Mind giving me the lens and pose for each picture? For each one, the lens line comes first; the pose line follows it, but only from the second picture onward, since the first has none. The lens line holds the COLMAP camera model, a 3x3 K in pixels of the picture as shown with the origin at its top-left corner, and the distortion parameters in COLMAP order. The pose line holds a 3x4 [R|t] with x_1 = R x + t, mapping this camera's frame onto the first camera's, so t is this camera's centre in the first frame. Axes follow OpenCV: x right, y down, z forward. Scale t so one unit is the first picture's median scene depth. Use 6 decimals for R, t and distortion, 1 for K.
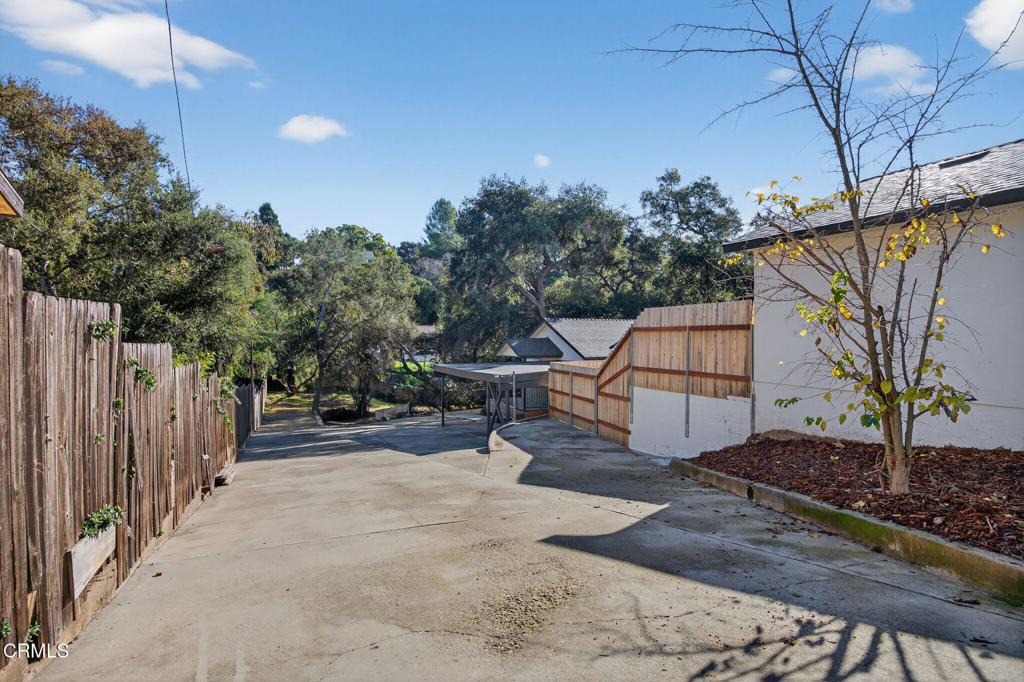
lens RADIAL K [[553.0, 0, 498.7], [0, 553.0, 338.0], [0, 0, 1]] dist [-0.011535, 0.003075]
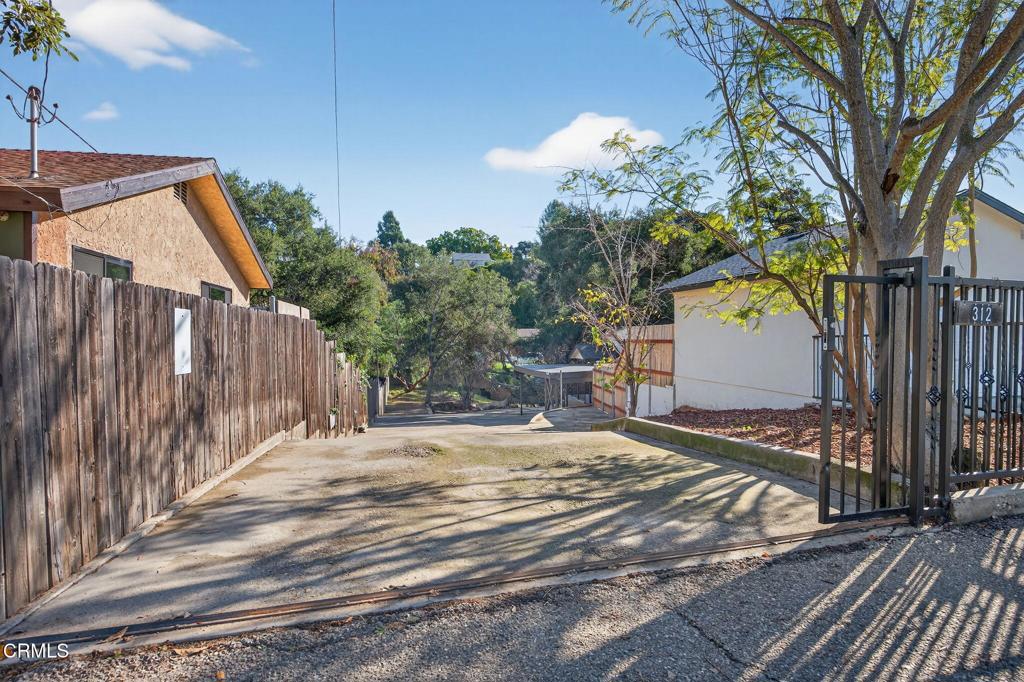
lens RADIAL K [[553.0, 0, 498.7], [0, 553.0, 338.0], [0, 0, 1]] dist [-0.011535, 0.003075]
pose [[0.979385, -0.001661, -0.201997, 0.056397], [0.000912, 0.999992, -0.003798, -0.004800], [0.202001, 0.003536, 0.979379, -0.128516]]
